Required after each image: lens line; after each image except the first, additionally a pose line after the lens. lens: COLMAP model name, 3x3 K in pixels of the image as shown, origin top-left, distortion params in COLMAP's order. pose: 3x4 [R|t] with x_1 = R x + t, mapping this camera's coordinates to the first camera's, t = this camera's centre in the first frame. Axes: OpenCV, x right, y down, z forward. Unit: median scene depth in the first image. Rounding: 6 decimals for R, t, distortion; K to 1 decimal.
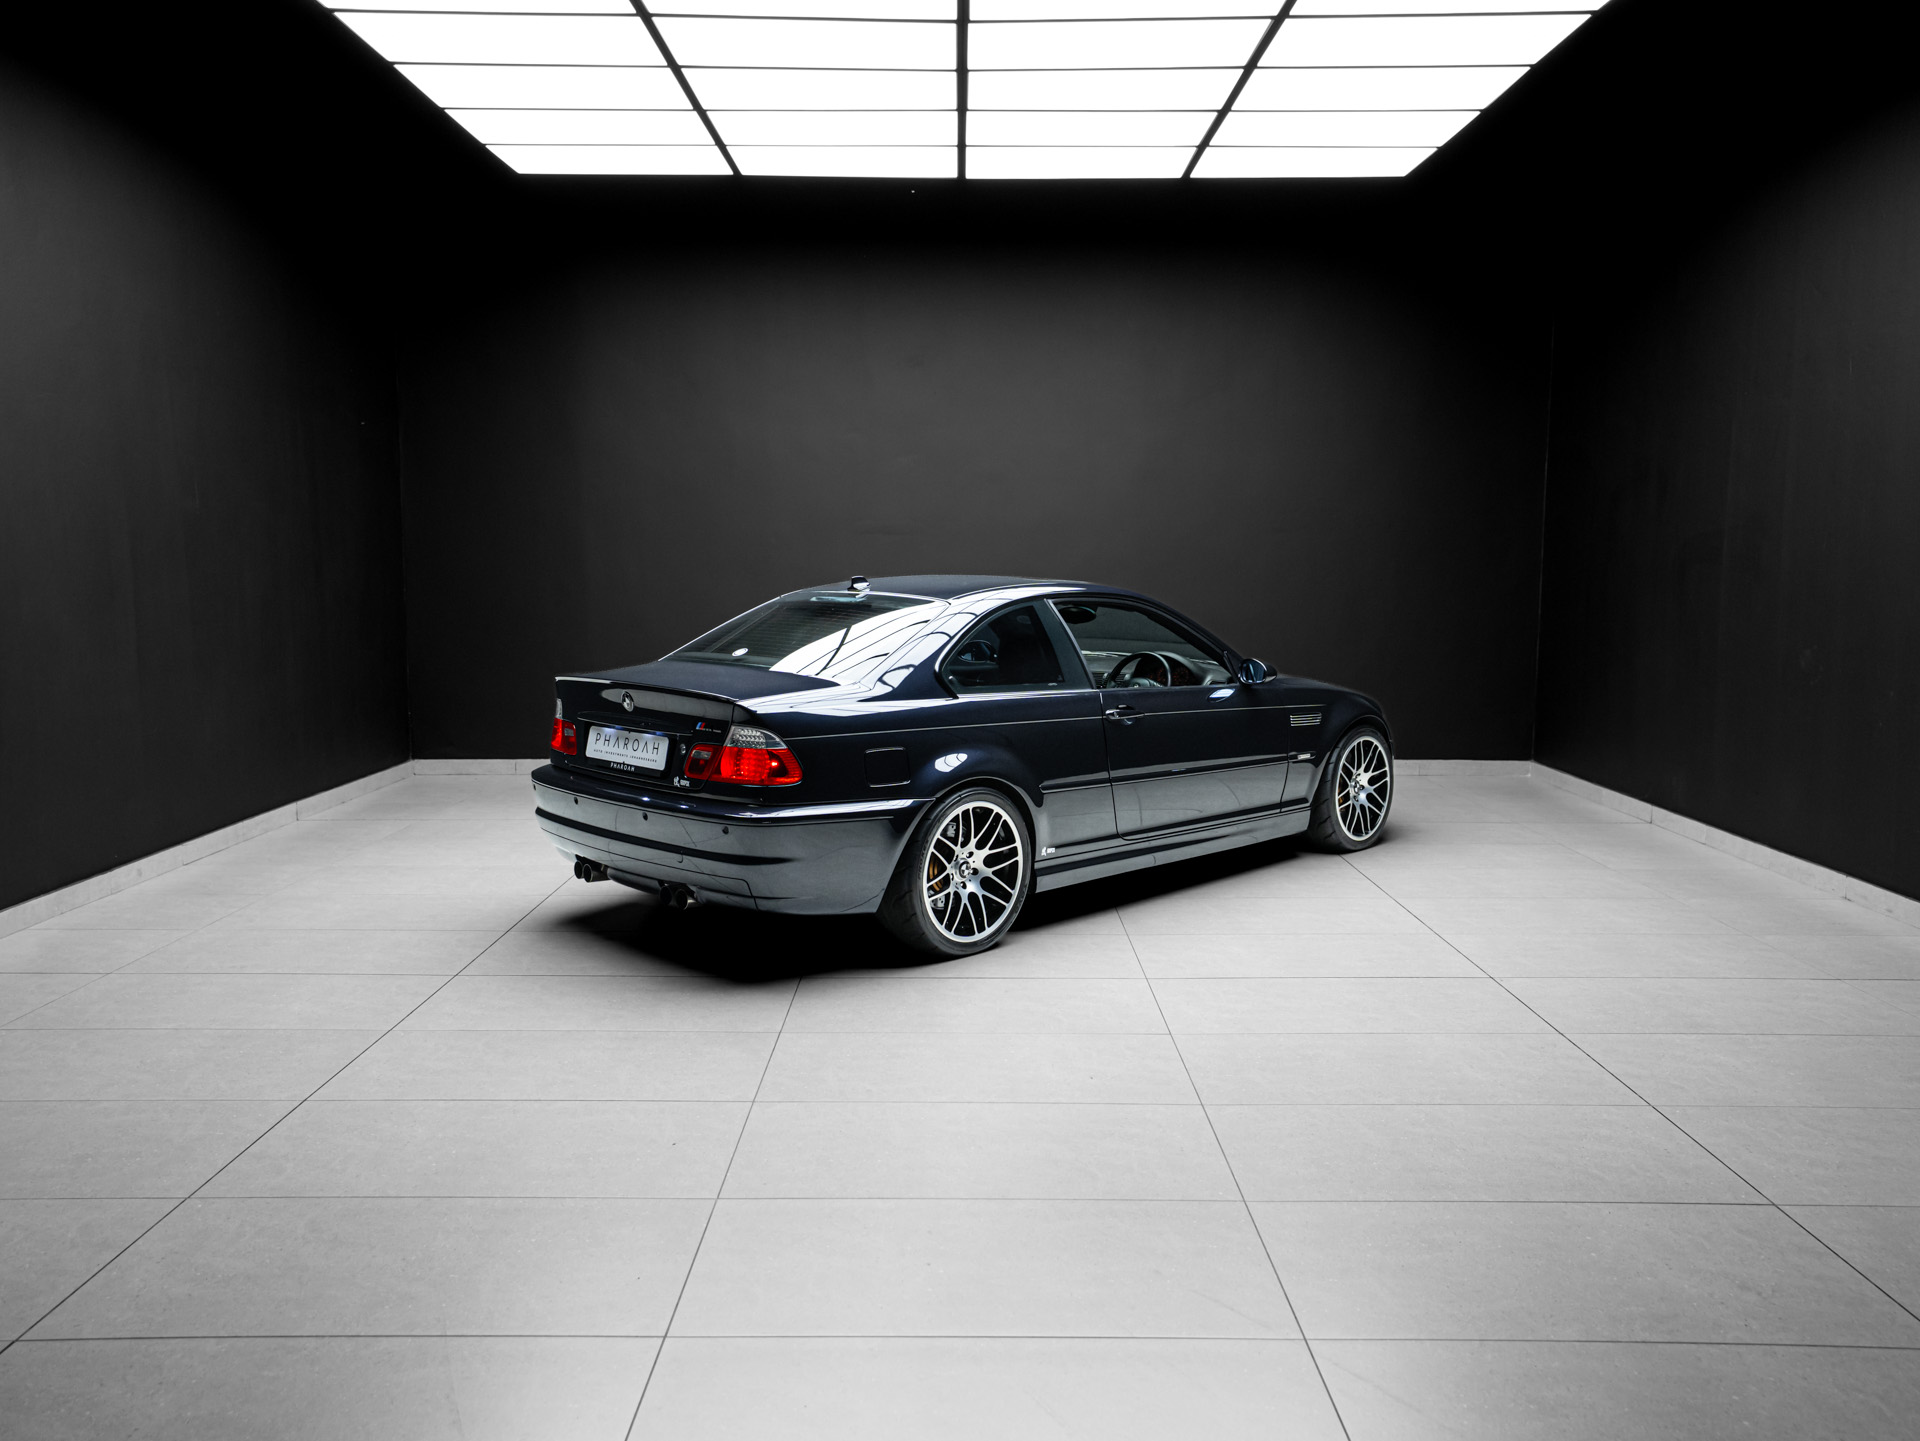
lens RADIAL K [[1489.1, 0, 960.0], [0, 1489.1, 720.5], [0, 0, 1]] dist [-0.025902, 0.069517]
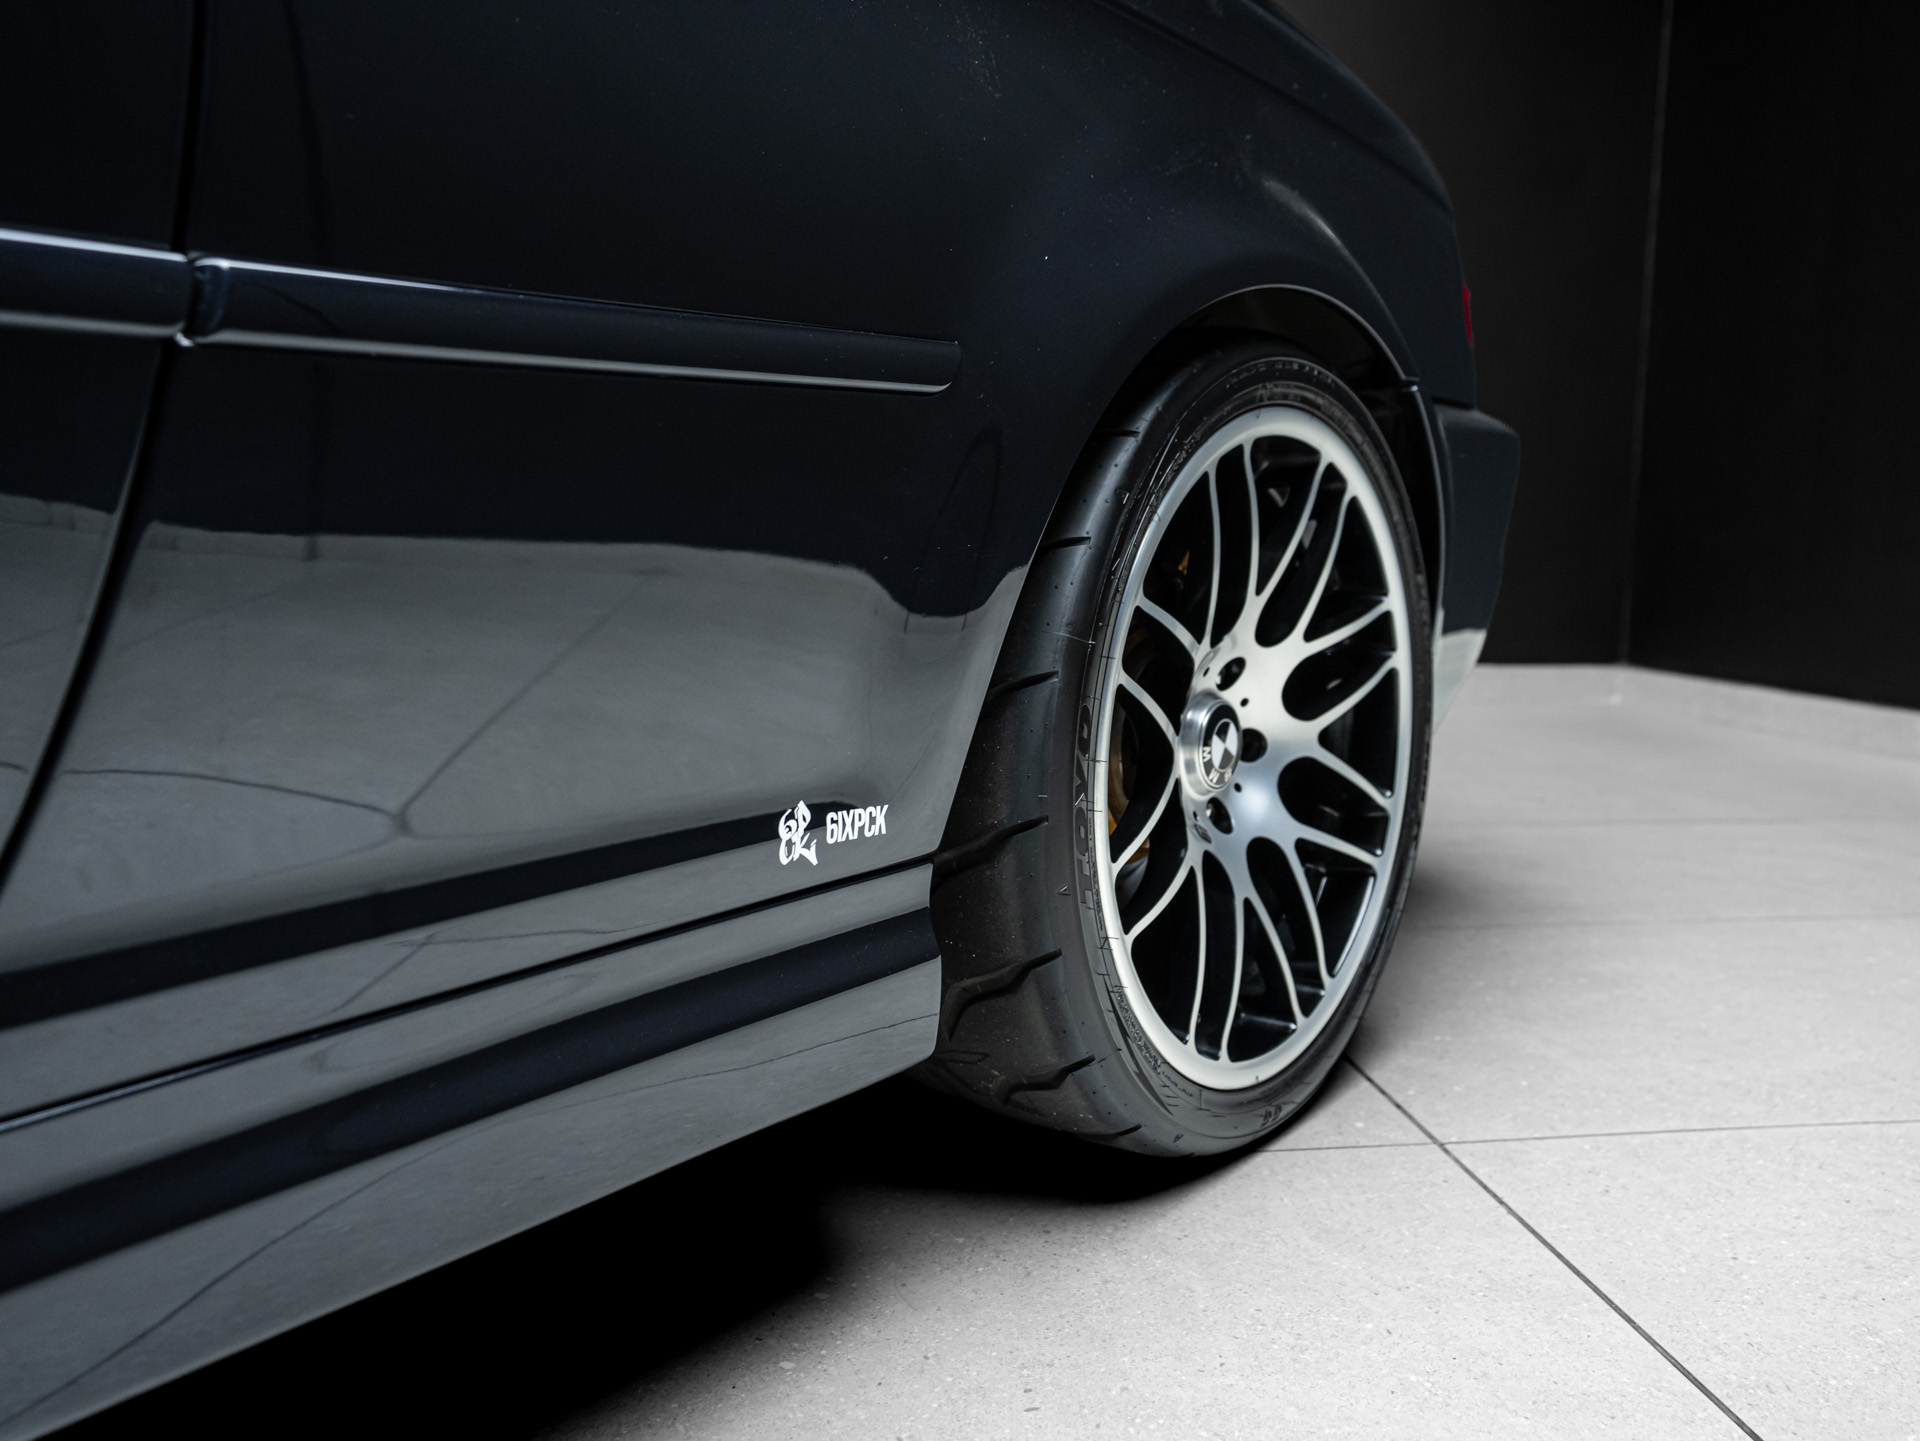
lens RADIAL K [[1458.8, 0, 960.0], [0, 1458.8, 720.5], [0, 0, 1]] dist [-0.028874, 0.069690]
pose [[0.992557, -0.013562, 0.121024, 0.233996], [0.011521, 0.999780, 0.017554, 0.058005], [-0.121236, -0.016029, 0.992494, 1.022984]]
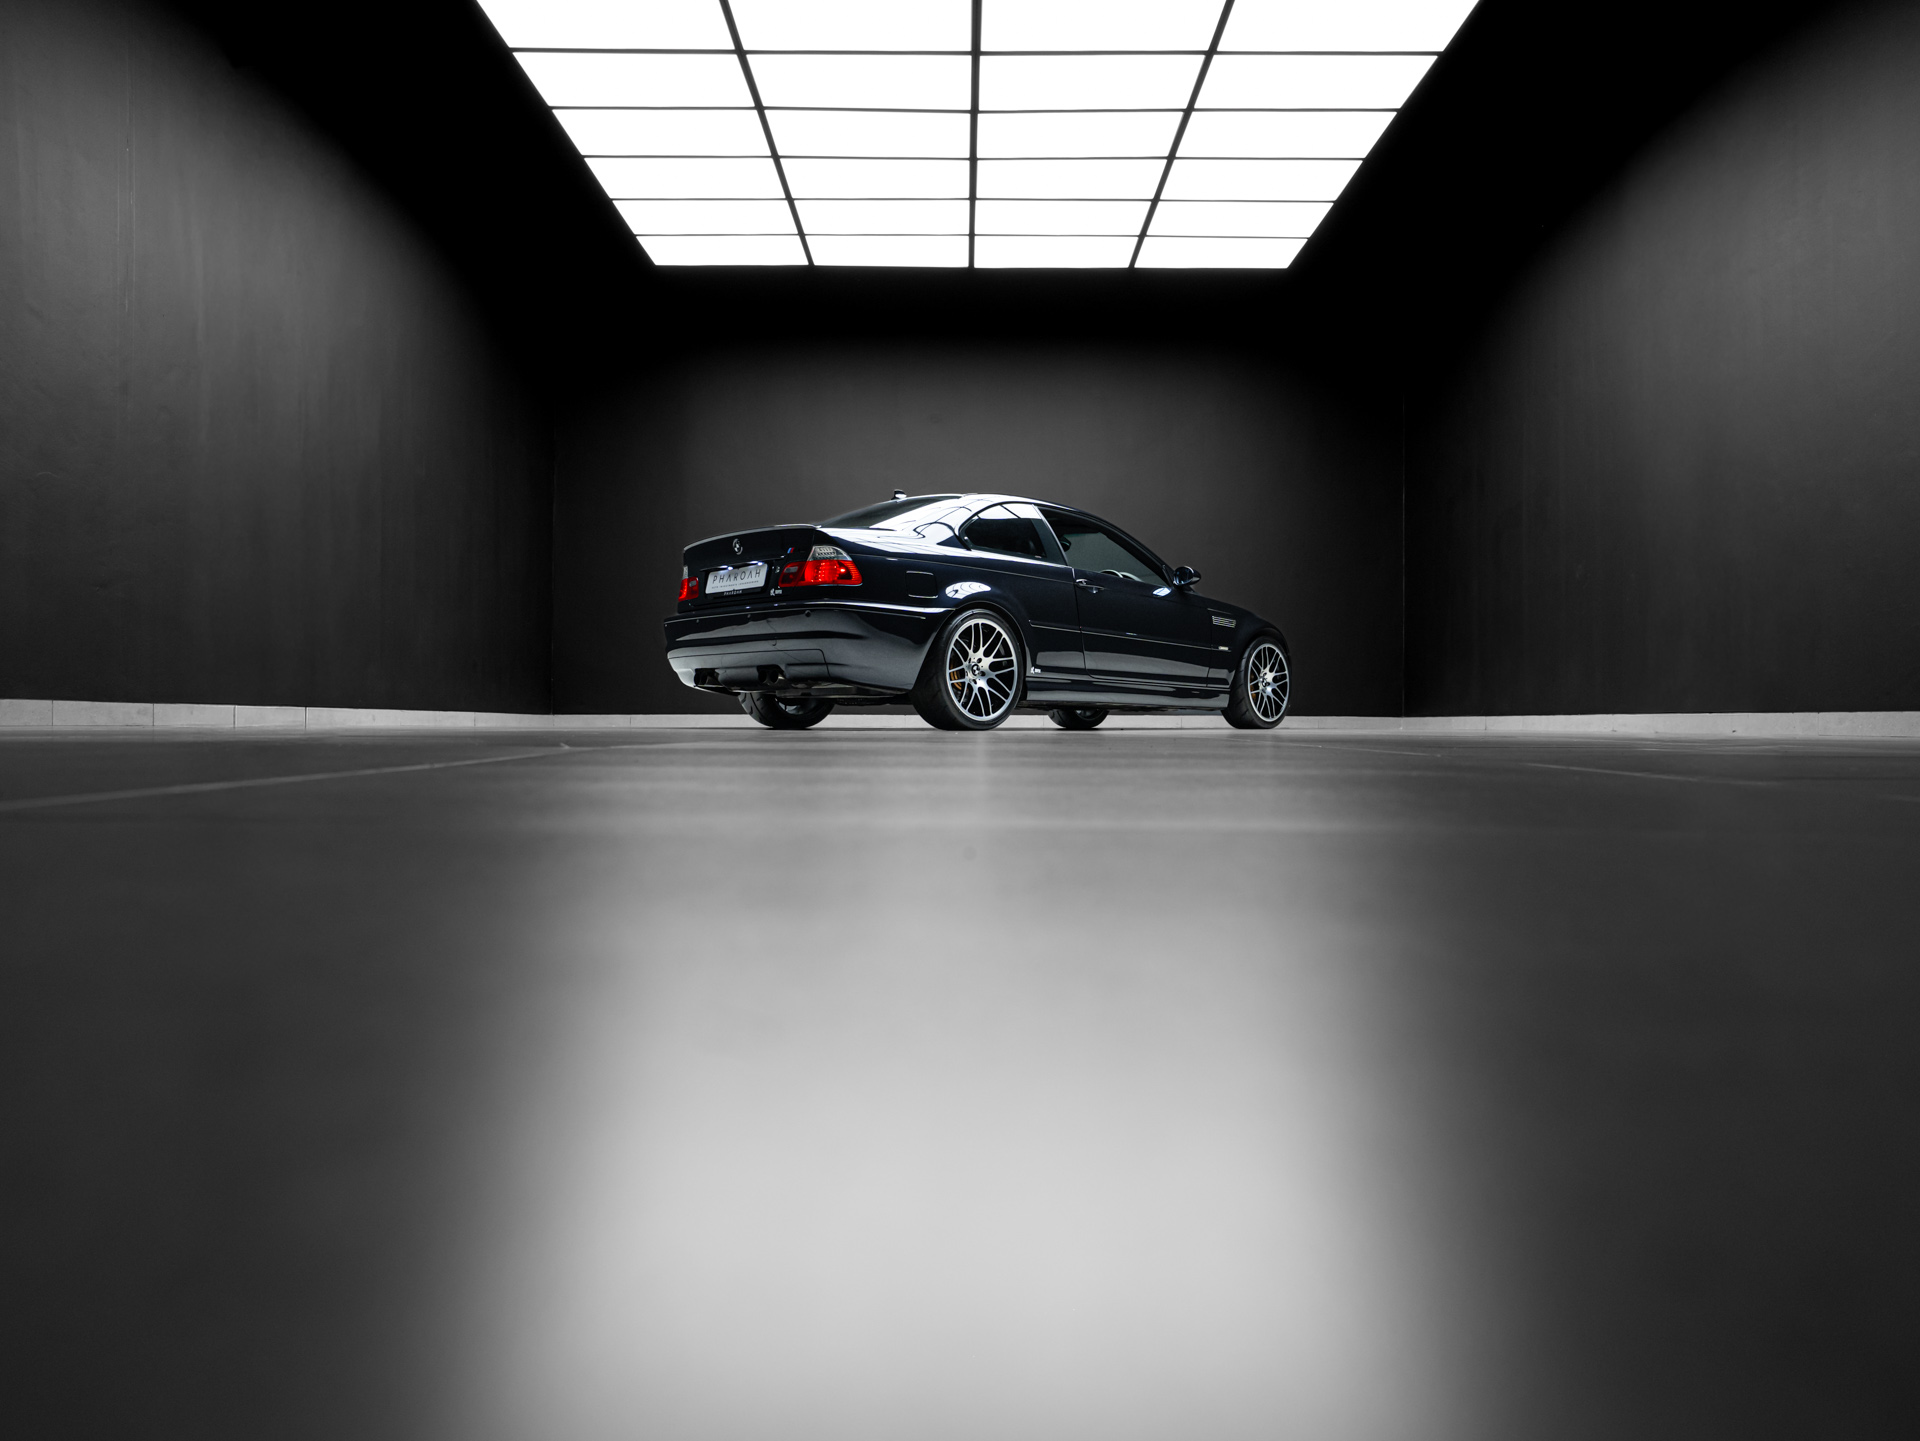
lens RADIAL K [[1223.1, 0, 960.0], [0, 1223.1, 720.5], [0, 0, 1]] dist [-0.049152, 0.001367]
pose [[0.999993, 0.001410, -0.003431, -0.007111], [-0.001778, 0.993969, -0.109646, 0.258863], [0.003256, 0.109652, 0.993965, -0.125788]]
